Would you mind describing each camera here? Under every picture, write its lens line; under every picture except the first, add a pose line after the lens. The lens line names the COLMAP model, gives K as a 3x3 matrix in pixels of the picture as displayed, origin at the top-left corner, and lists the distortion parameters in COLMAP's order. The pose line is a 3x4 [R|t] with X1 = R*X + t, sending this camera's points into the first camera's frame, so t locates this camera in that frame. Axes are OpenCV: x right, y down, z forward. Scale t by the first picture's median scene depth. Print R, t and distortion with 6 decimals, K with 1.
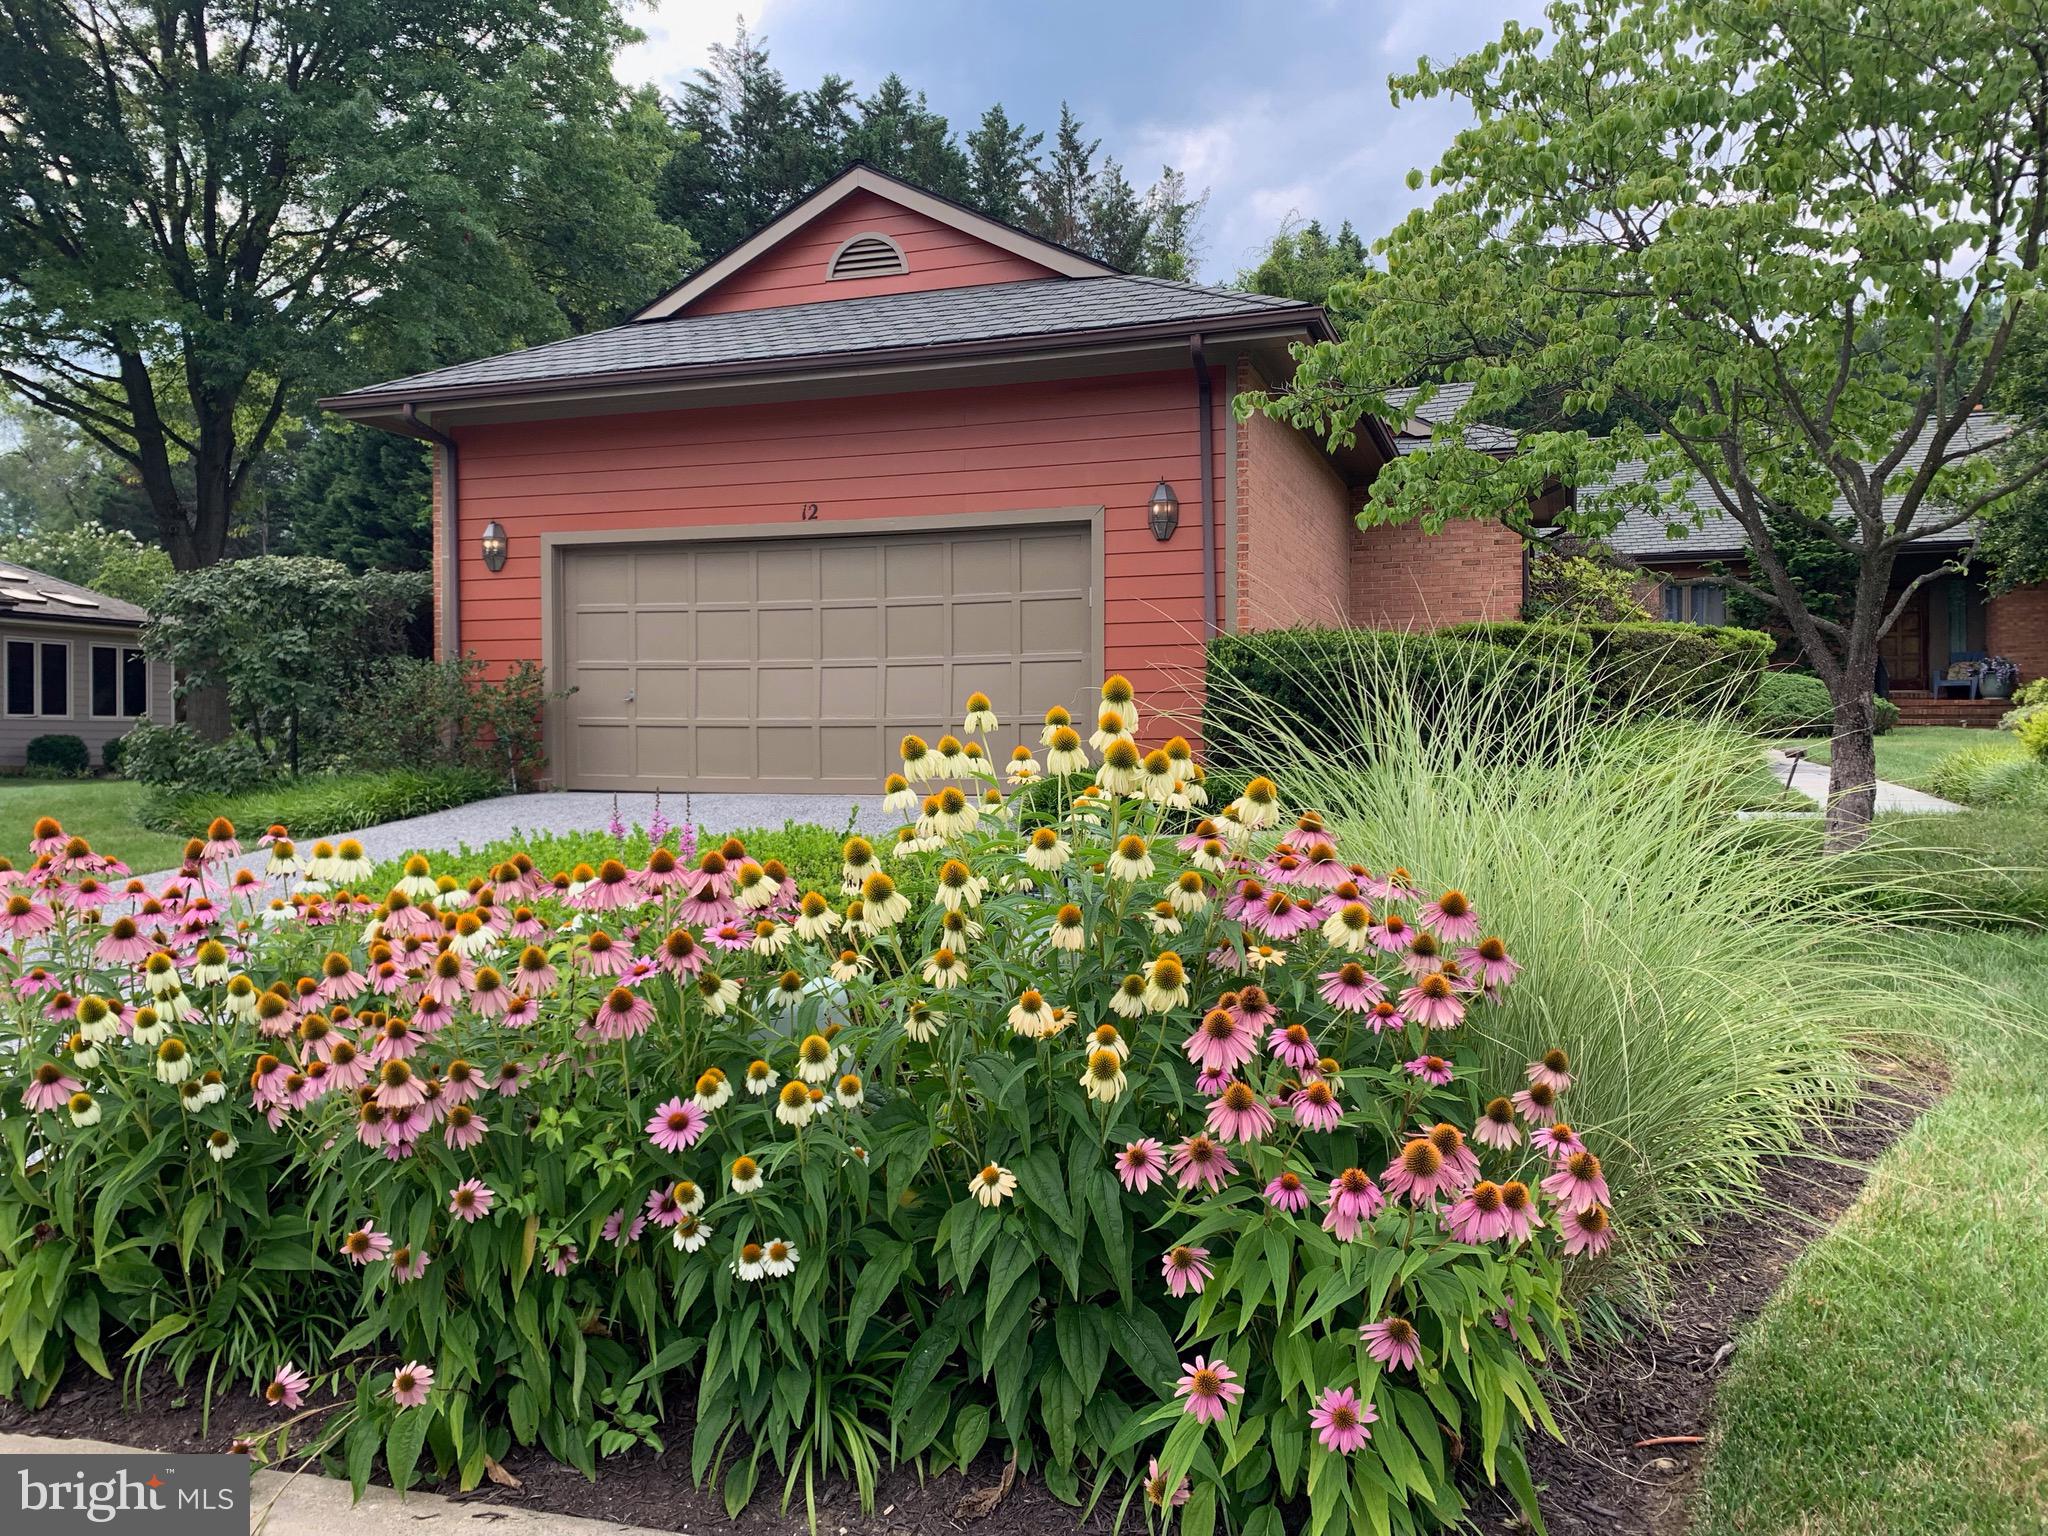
lens RADIAL K [[1609.6, 0, 988.9], [0, 1609.6, 743.8], [0, 0, 1]] dist [0.068866, -0.128077]
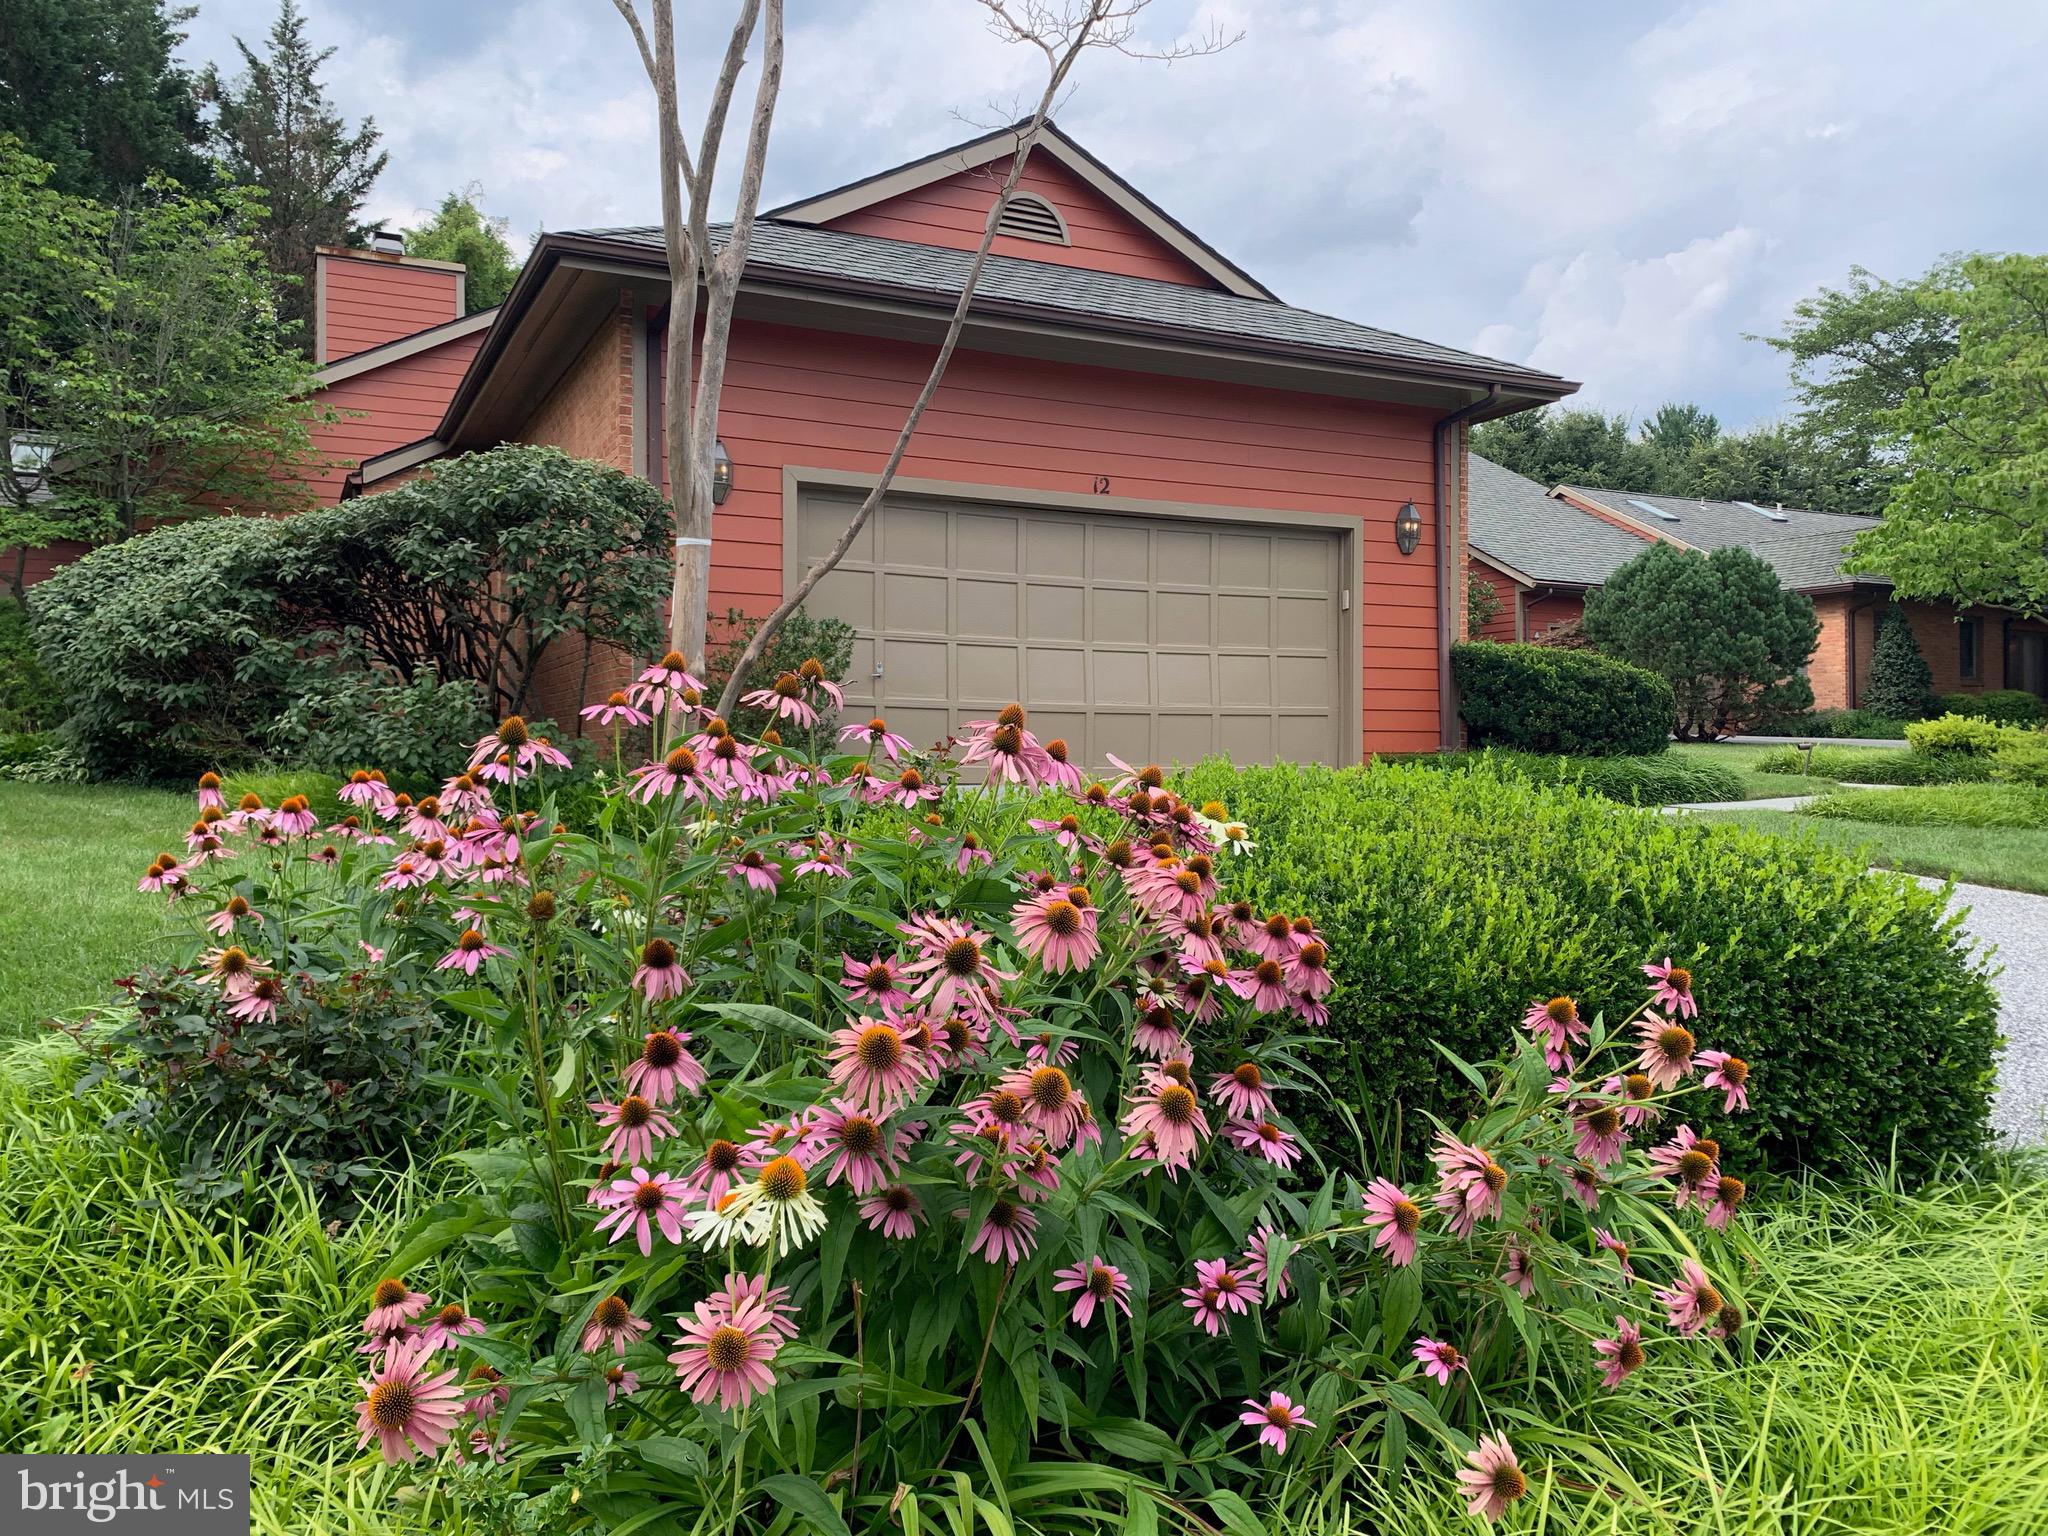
lens RADIAL K [[1605.1, 0, 1017.4], [0, 1605.1, 759.5], [0, 0, 1]] dist [0.072359, -0.143394]
pose [[0.702231, 0.004801, 0.711933, -0.764596], [-0.007094, 0.999975, 0.000254, 0.016176], [-0.711914, -0.005229, 0.702247, 0.347540]]
